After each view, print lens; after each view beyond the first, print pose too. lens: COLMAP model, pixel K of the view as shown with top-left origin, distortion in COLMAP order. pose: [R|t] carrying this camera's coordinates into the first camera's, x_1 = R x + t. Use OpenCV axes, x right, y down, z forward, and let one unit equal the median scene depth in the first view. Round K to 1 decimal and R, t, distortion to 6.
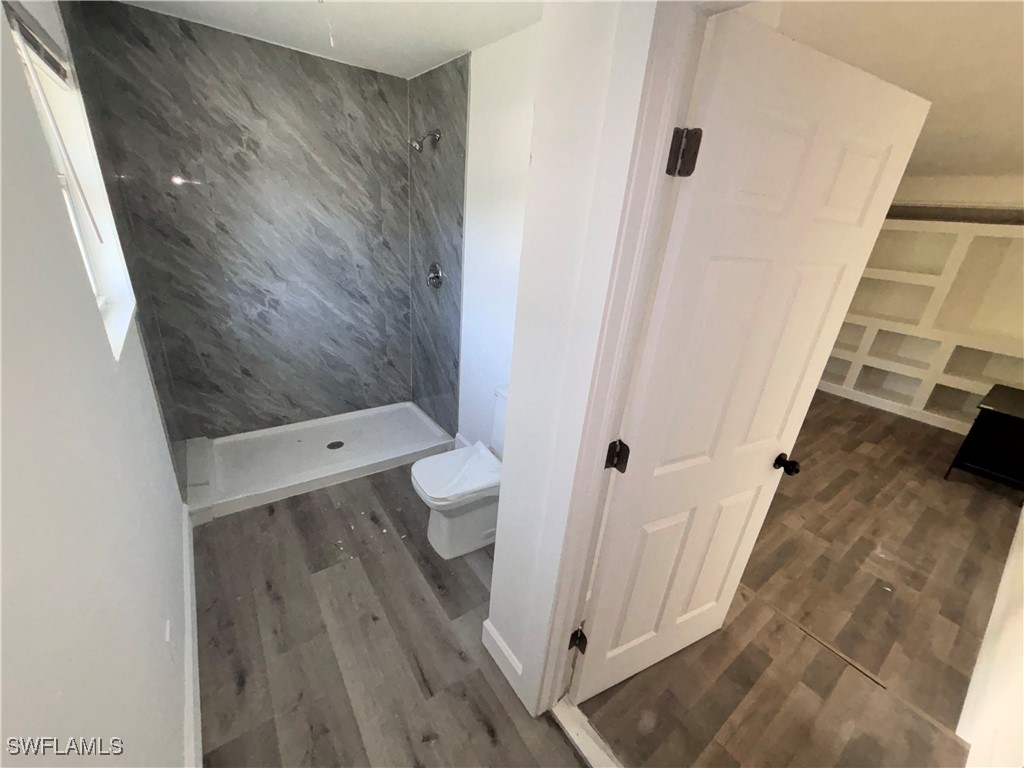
lens RADIAL K [[413.2, 0, 509.5], [0, 413.2, 383.3], [0, 0, 1]] dist [-0.000458, 0.000570]
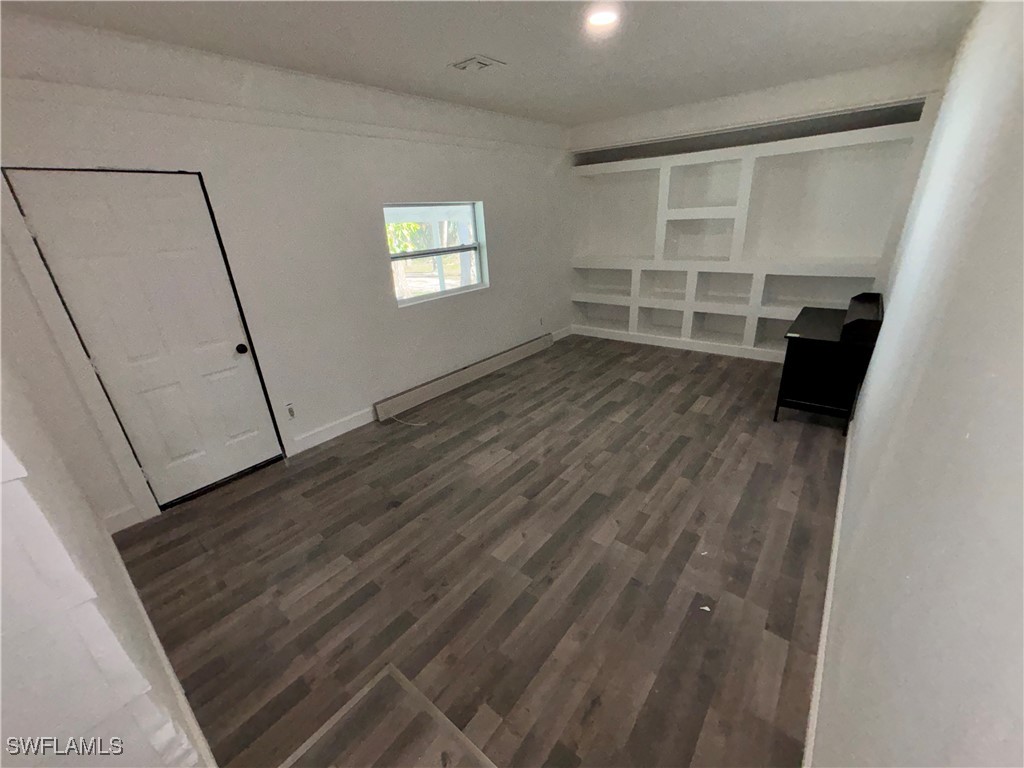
lens RADIAL K [[417.3, 0, 512.0], [0, 417.3, 384.0], [0, 0, 1]] dist [0.000661, 0.000374]
pose [[0.956638, -0.220315, 0.190540, 0.372848], [0.220577, 0.975162, 0.020105, 0.007846], [-0.190237, 0.022795, 0.981474, 0.226681]]
